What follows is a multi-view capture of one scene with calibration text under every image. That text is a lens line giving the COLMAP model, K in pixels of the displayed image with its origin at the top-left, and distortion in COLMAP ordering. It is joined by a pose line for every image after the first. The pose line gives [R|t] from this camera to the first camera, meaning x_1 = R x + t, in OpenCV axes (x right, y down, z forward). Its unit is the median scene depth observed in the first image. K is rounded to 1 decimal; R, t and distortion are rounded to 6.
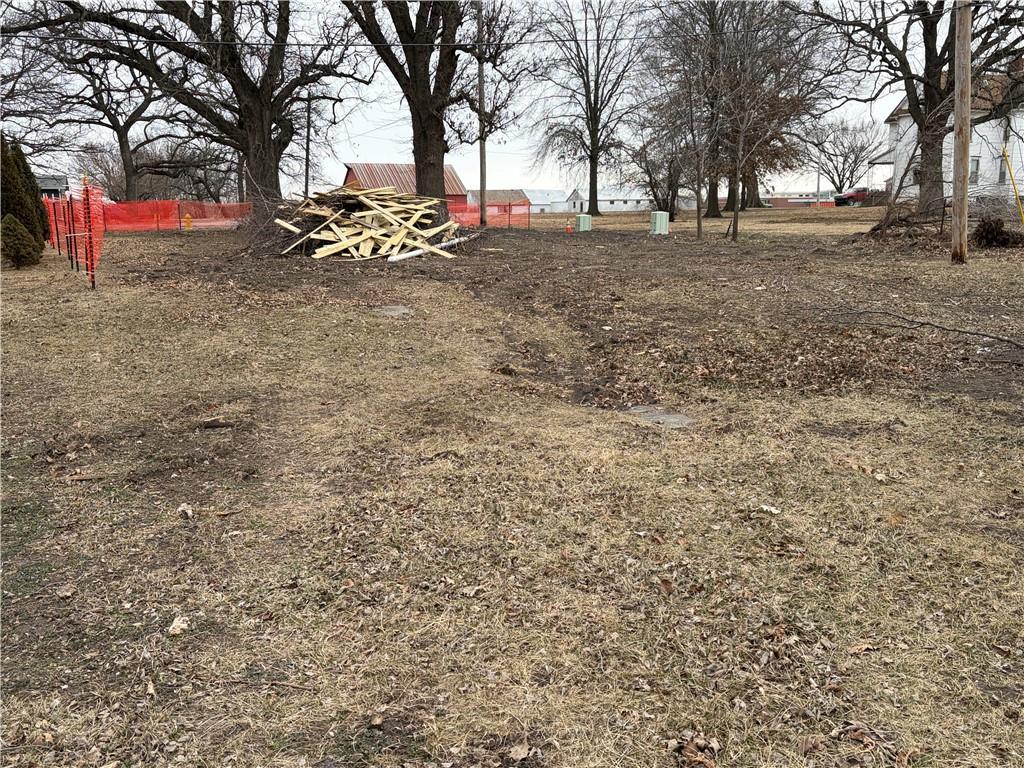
lens RADIAL K [[966.2, 0, 509.5], [0, 966.2, 405.2], [0, 0, 1]] dist [0.025629, 0.000000]
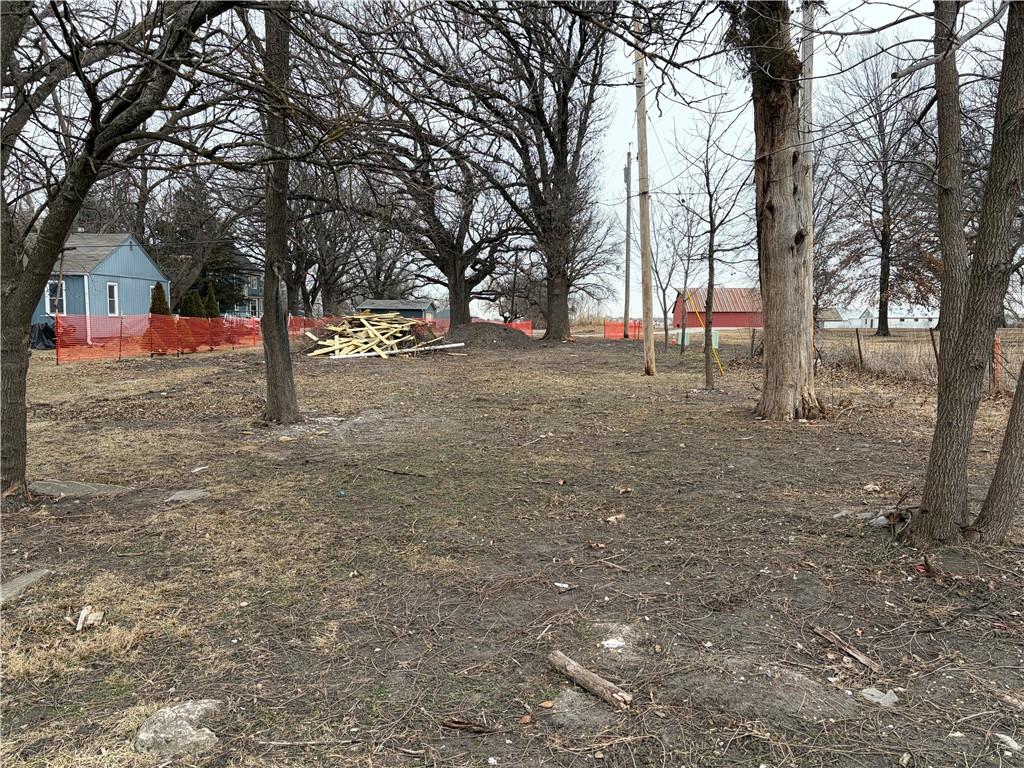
lens RADIAL K [[772.8, 0, 508.9], [0, 772.8, 380.1], [0, 0, 1]] dist [0.061946, -0.057742]
pose [[0.893399, 0.048028, -0.446690, 0.355849], [-0.102852, 0.989728, -0.099293, -0.005882], [0.437333, 0.134651, 0.889162, -0.018559]]
